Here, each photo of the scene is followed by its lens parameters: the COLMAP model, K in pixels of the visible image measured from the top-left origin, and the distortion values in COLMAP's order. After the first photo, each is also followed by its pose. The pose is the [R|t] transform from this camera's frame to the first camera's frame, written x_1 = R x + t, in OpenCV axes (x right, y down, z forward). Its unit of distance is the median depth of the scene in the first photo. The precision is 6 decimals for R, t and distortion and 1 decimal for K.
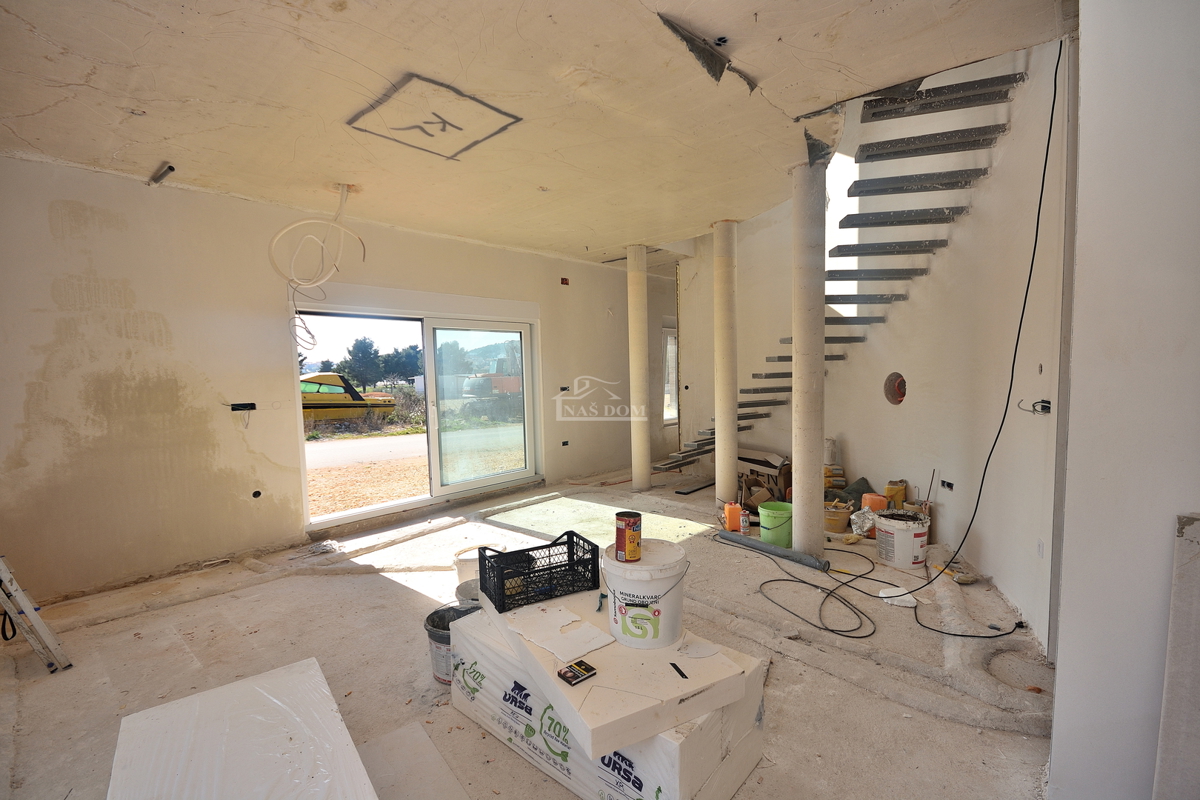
lens RADIAL K [[527.5, 0, 599.7], [0, 527.5, 407.8], [0, 0, 1]] dist [-0.004626, -0.000904]
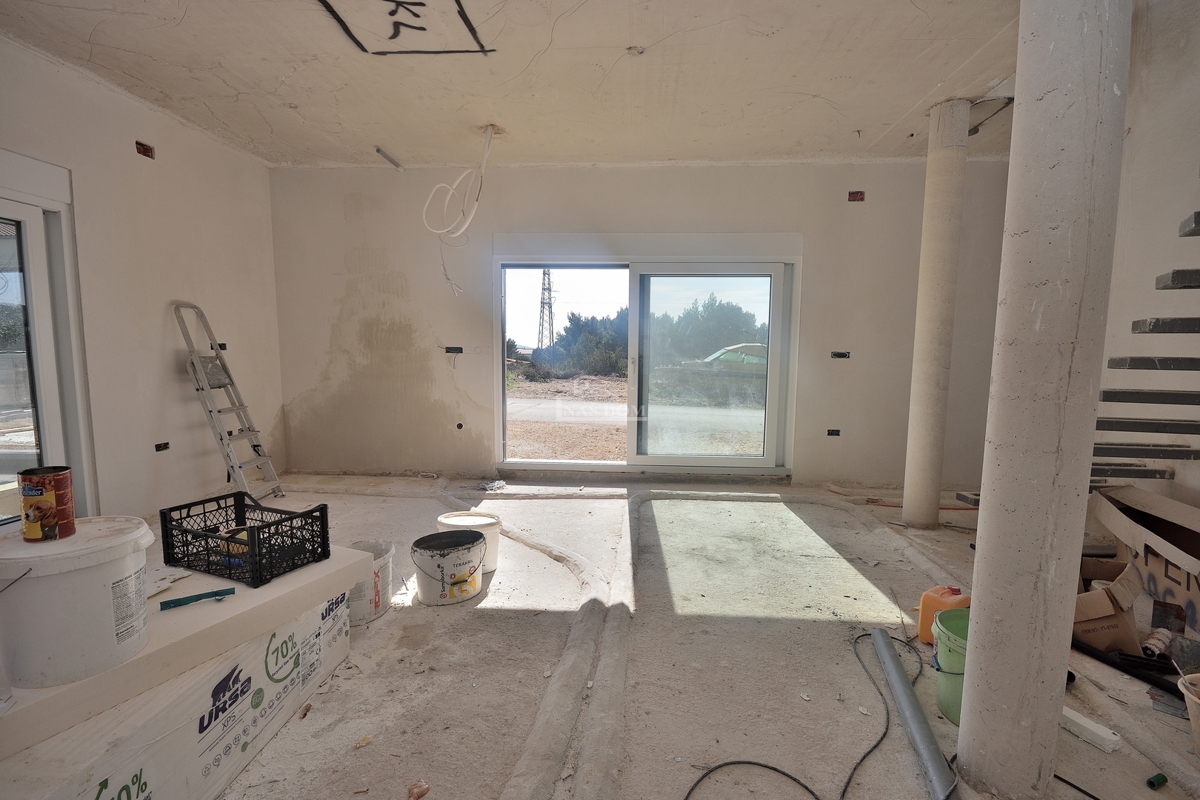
lens RADIAL K [[527.5, 0, 599.7], [0, 527.5, 407.8], [0, 0, 1]] dist [-0.004626, -0.000904]
pose [[0.632578, 0.112164, -0.766332, 0.411696], [-0.080982, 0.993613, 0.078582, 0.006891], [0.770252, 0.012350, 0.637621, 0.471497]]
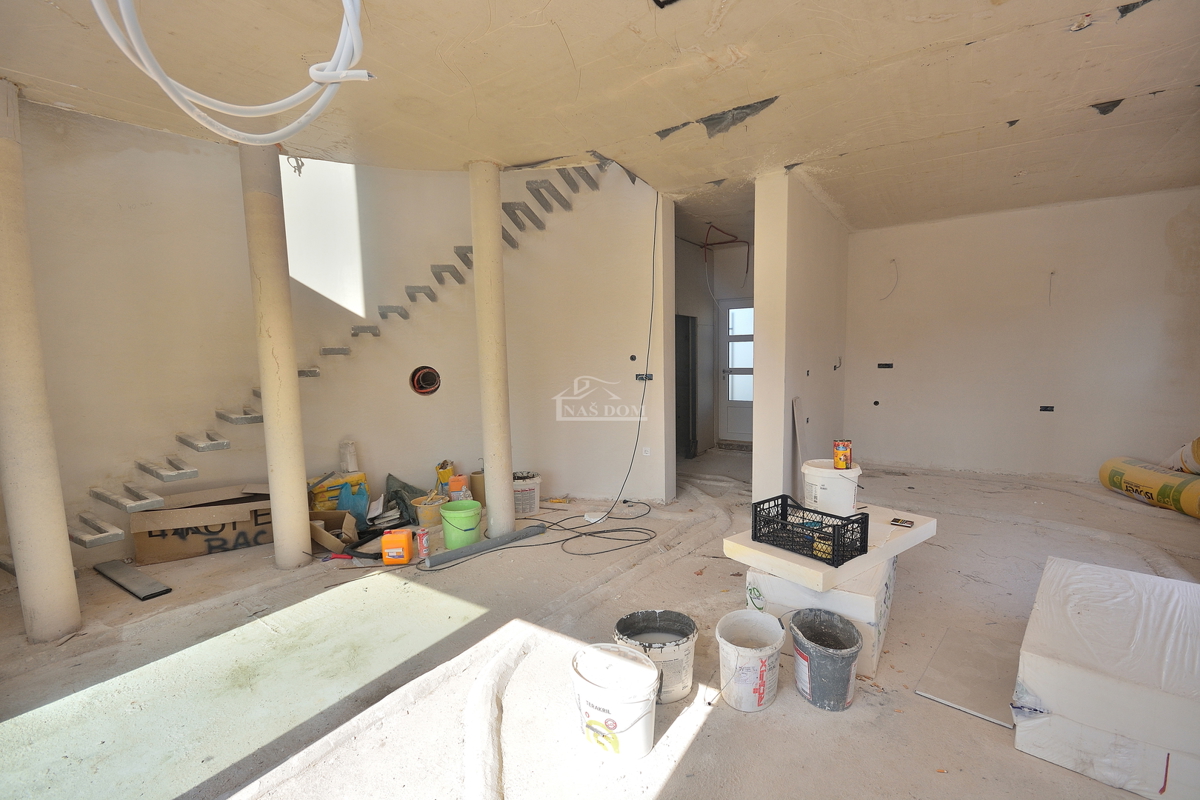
lens RADIAL K [[527.5, 0, 599.7], [0, 527.5, 407.8], [0, 0, 1]] dist [-0.004626, -0.000904]
pose [[-0.149710, -0.069336, 0.986296, -0.587355], [0.097915, 0.991595, 0.084571, -0.041422], [-0.983870, 0.109234, -0.141663, 0.814836]]
